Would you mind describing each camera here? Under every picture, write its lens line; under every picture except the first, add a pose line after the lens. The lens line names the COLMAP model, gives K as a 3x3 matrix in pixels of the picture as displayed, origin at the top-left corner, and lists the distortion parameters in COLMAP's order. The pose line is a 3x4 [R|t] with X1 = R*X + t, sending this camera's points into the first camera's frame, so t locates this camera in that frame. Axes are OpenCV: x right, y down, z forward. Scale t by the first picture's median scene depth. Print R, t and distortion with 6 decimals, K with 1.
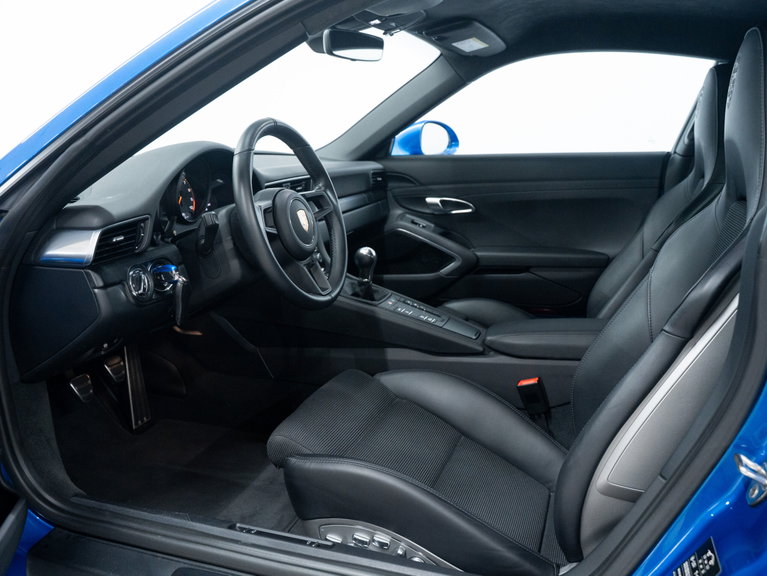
lens RADIAL K [[712.5, 0, 383.5], [0, 712.5, 289.2], [0, 0, 1]] dist [-0.075443, 0.000000]
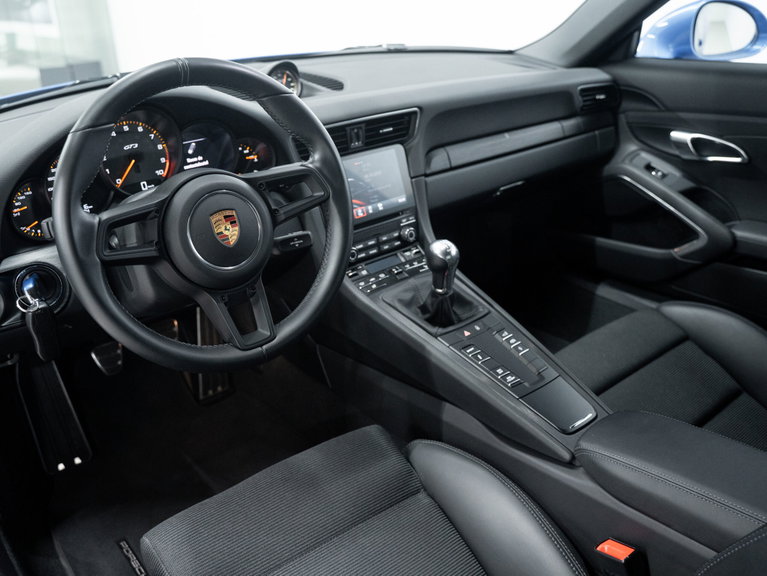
lens RADIAL K [[705.6, 0, 335.0], [0, 705.6, 309.1], [0, 0, 1]] dist [-0.063558, 0.000000]
pose [[0.816820, 0.197930, -0.541876, 0.179386], [-0.073509, 0.967353, 0.242537, -0.102855], [0.572191, -0.158277, 0.804703, 0.311772]]
